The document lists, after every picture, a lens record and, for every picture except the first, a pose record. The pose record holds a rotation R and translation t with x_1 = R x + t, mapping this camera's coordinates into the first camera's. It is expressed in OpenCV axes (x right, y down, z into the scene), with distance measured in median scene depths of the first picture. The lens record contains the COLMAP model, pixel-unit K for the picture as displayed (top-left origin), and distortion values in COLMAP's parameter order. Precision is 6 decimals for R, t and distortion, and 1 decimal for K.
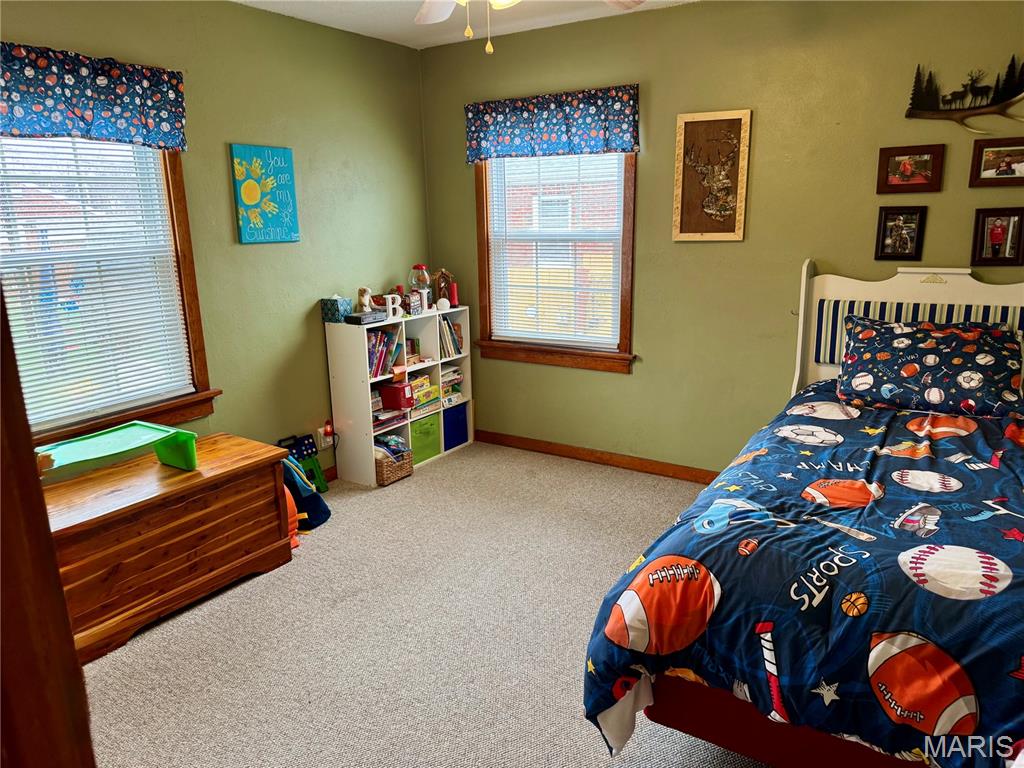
lens RADIAL K [[716.9, 0, 512.0], [0, 716.9, 384.0], [0, 0, 1]] dist [-0.008498, -0.007672]
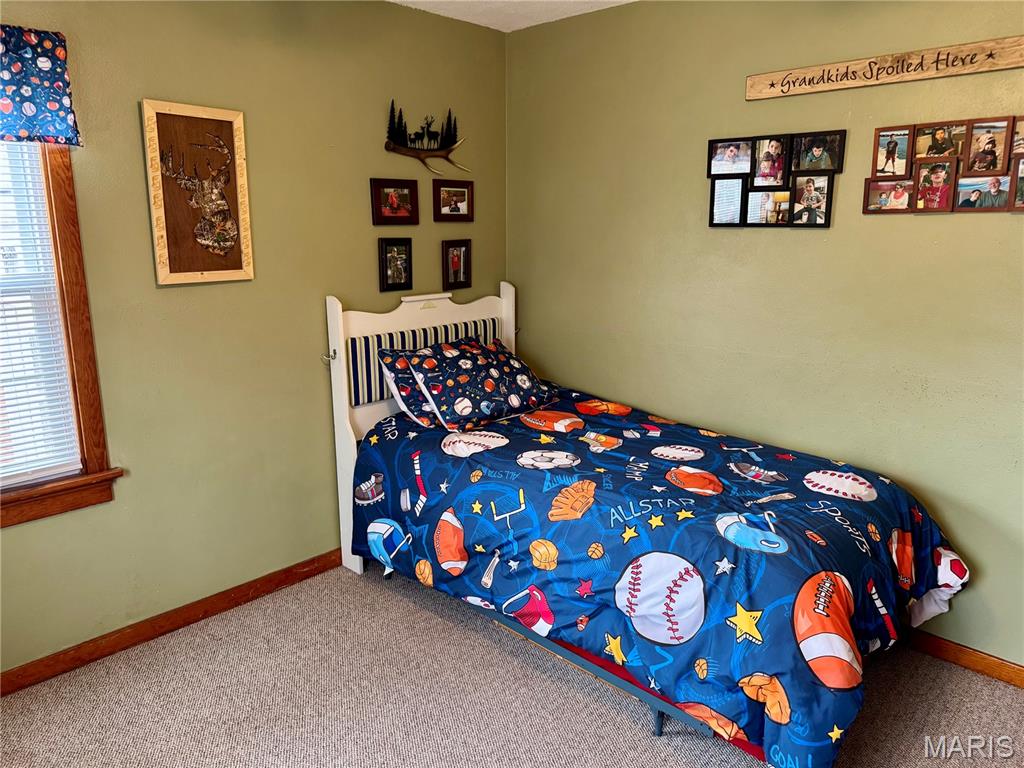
lens RADIAL K [[709.3, 0, 512.0], [0, 709.3, 384.0], [0, 0, 1]] dist [0.148015, -0.293855]
pose [[0.195716, -0.190309, 0.962018, -0.482312], [0.231790, 0.962171, 0.143183, -0.165786], [-0.952874, 0.194963, 0.232423, 0.686086]]
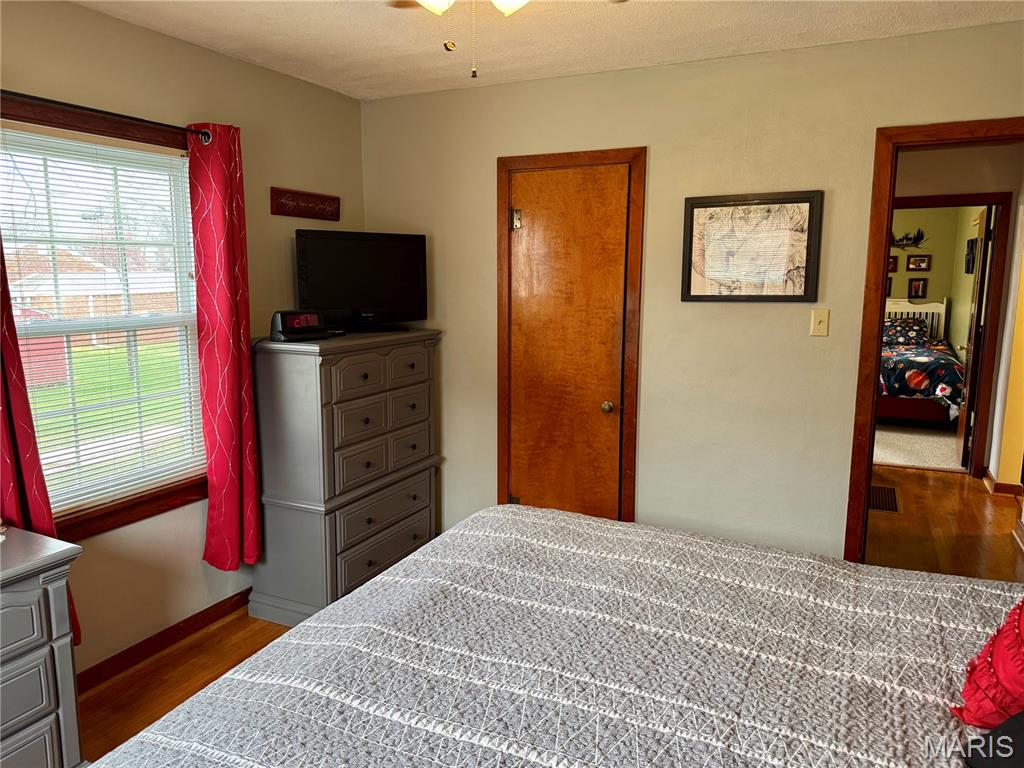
lens RADIAL K [[708.1, 0, 512.0], [0, 708.1, 384.0], [0, 0, 1]] dist [0.090776, -0.110396]
pose [[0.991867, -0.001028, 0.127272, -1.332206], [0.012070, 0.996220, -0.086021, 0.416381], [-0.126703, 0.086858, 0.988131, -1.664006]]
